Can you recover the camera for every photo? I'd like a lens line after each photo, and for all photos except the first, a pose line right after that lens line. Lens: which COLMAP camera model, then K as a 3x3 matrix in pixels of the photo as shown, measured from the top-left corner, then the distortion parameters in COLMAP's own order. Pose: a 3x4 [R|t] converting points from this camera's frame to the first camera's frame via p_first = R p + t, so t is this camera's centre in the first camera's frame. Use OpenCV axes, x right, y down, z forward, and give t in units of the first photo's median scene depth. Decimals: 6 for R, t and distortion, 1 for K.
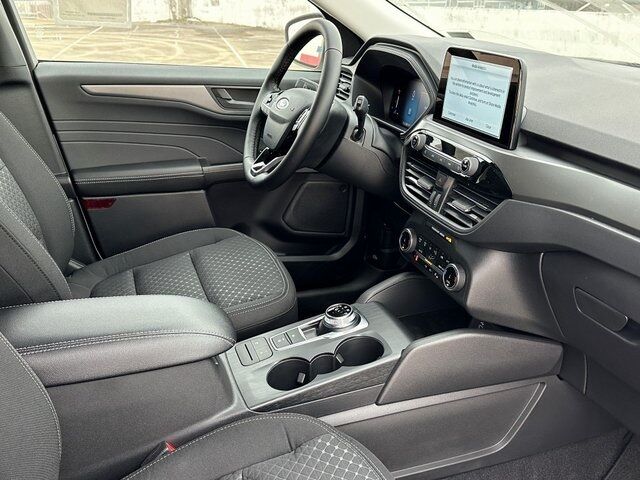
lens RADIAL K [[649.6, 0, 317.1], [0, 649.6, 236.3], [0, 0, 1]] dist [0.124667, 0.000000]
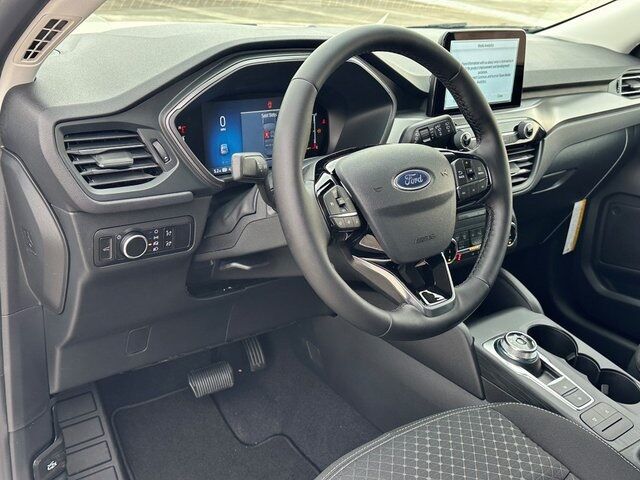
lens RADIAL K [[739.7, 0, 319.0], [0, 739.7, 239.3], [0, 0, 1]] dist [0.171836, 0.000000]
pose [[-0.363153, -0.393694, 0.844467, -0.664885], [0.246721, 0.833358, 0.494615, -0.565472], [-0.898470, 0.387969, -0.205504, 1.388646]]
